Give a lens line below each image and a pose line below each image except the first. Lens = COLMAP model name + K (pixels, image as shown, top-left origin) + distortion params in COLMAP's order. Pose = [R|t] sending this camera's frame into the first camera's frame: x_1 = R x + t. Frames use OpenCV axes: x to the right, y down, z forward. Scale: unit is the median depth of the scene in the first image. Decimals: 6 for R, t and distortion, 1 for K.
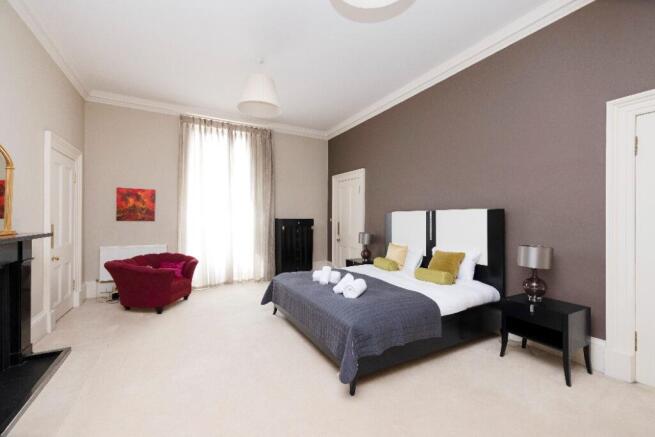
lens RADIAL K [[275.2, 0, 327.5], [0, 275.2, 218.5], [0, 0, 1]] dist [0.001175, 0.000144]
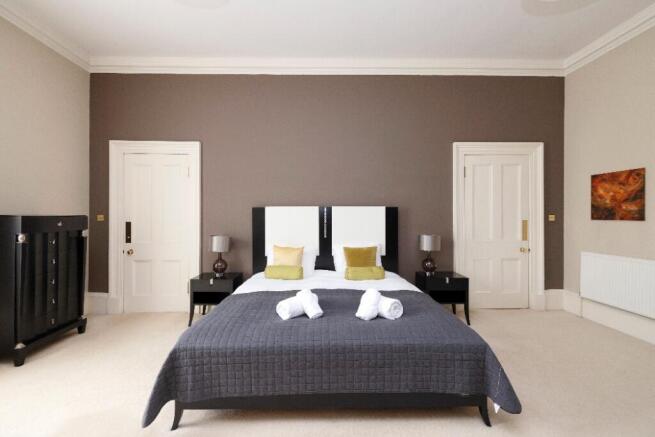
lens RADIAL K [[275.2, 0, 327.5], [0, 275.2, 218.5], [0, 0, 1]] dist [0.001175, 0.000144]
pose [[0.461963, -0.010062, 0.886842, -0.464093], [0.001578, 0.999943, 0.010523, 0.002473], [-0.886898, -0.003462, 0.461953, 0.558019]]
